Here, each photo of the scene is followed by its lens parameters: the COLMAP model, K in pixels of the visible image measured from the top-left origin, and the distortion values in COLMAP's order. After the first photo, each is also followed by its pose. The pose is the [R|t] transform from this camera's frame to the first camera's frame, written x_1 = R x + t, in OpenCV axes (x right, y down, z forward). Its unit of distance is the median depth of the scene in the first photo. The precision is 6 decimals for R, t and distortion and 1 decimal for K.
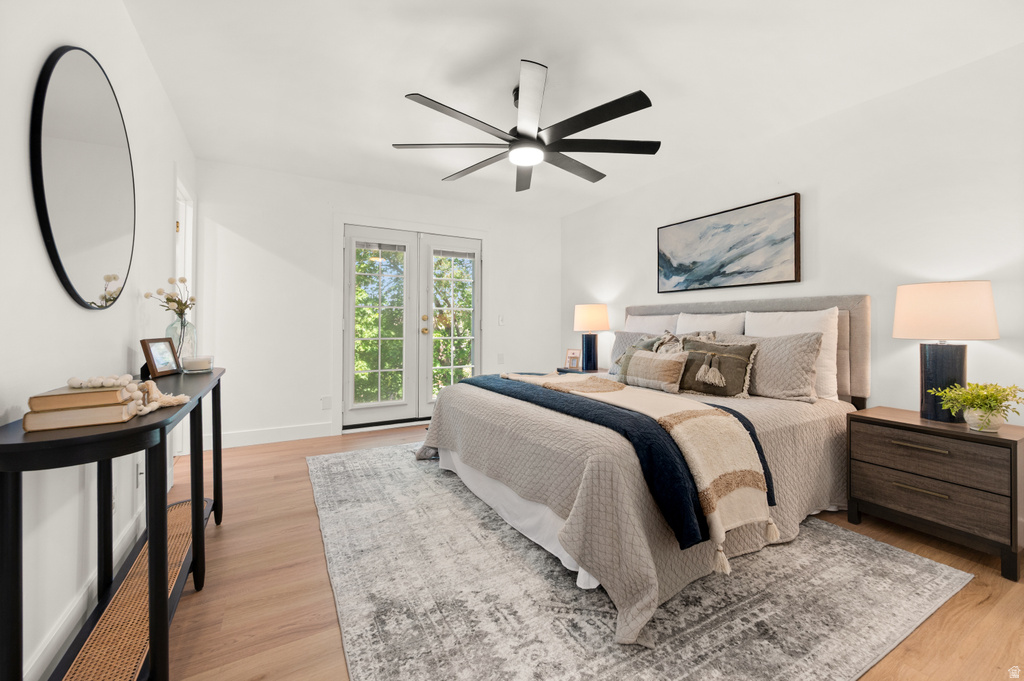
lens RADIAL K [[414.2, 0, 521.5], [0, 414.2, 323.2], [0, 0, 1]] dist [-0.000952, 0.000019]
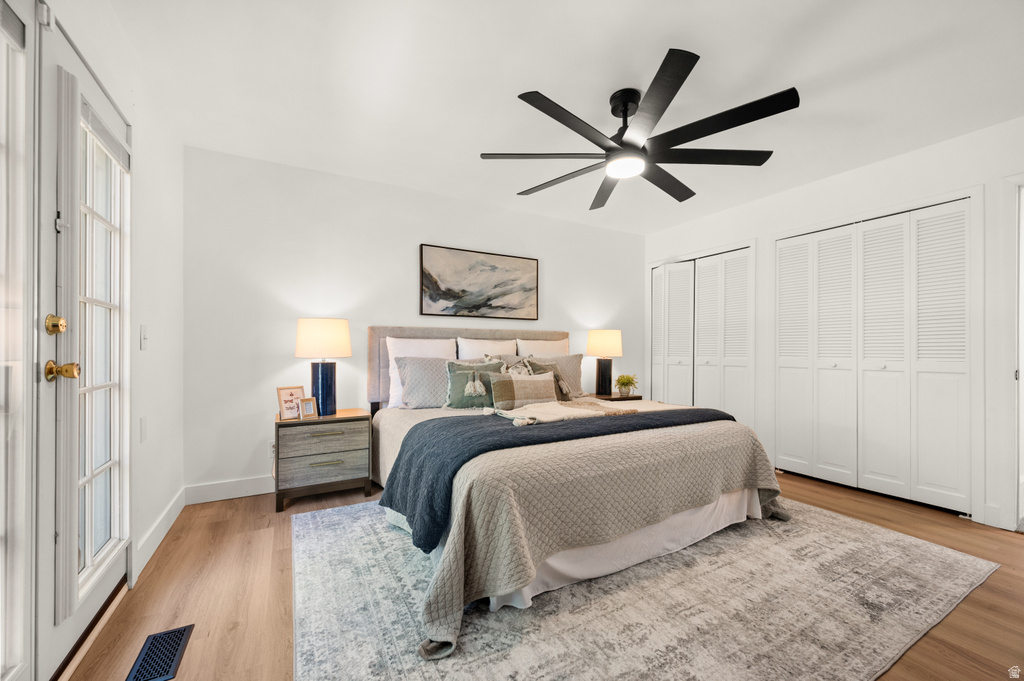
lens RADIAL K [[407.4, 0, 512.6], [0, 407.4, 348.4], [0, 0, 1]] dist [-0.000653, 0.000136]
pose [[0.012841, 0.004383, 0.999908, -0.677929], [-0.007259, 0.999964, -0.004290, 0.005825], [-0.999891, -0.007203, 0.012873, 0.928354]]
